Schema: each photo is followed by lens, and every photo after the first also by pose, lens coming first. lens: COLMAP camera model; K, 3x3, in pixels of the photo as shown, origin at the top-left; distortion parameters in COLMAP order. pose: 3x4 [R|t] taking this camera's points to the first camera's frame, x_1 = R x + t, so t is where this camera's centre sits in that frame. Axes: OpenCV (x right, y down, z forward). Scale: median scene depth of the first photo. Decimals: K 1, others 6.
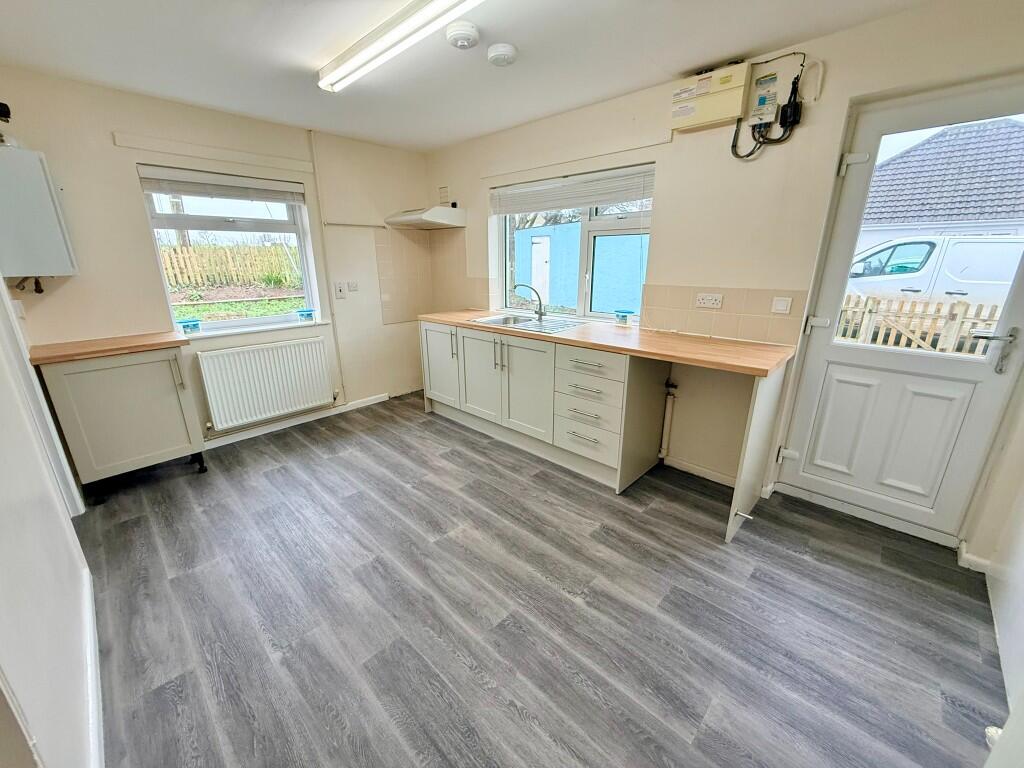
lens RADIAL K [[406.4, 0, 517.8], [0, 406.4, 392.3], [0, 0, 1]] dist [-0.002921, -0.000176]
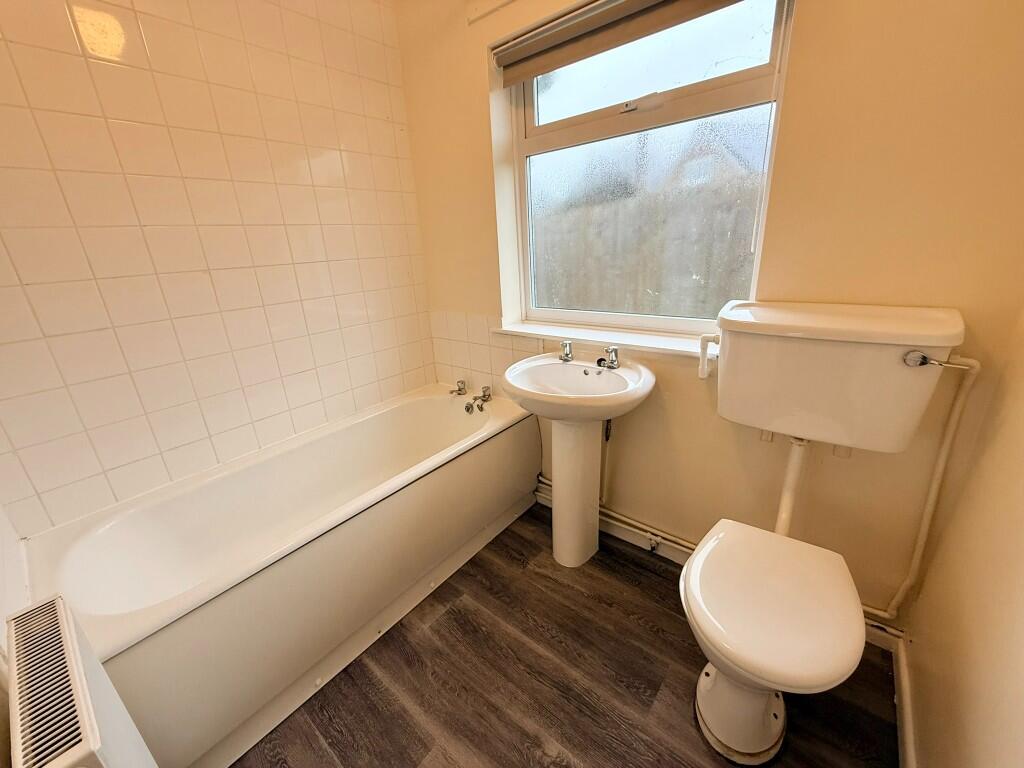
lens RADIAL K [[406.4, 0, 506.1], [0, 406.4, 389.1], [0, 0, 1]] dist [-0.002921, -0.000176]
pose [[-0.997386, 0.068324, -0.023500, 0.236199], [0.040605, 0.799071, 0.599864, -0.365032], [0.059764, 0.597342, -0.799757, 1.390191]]
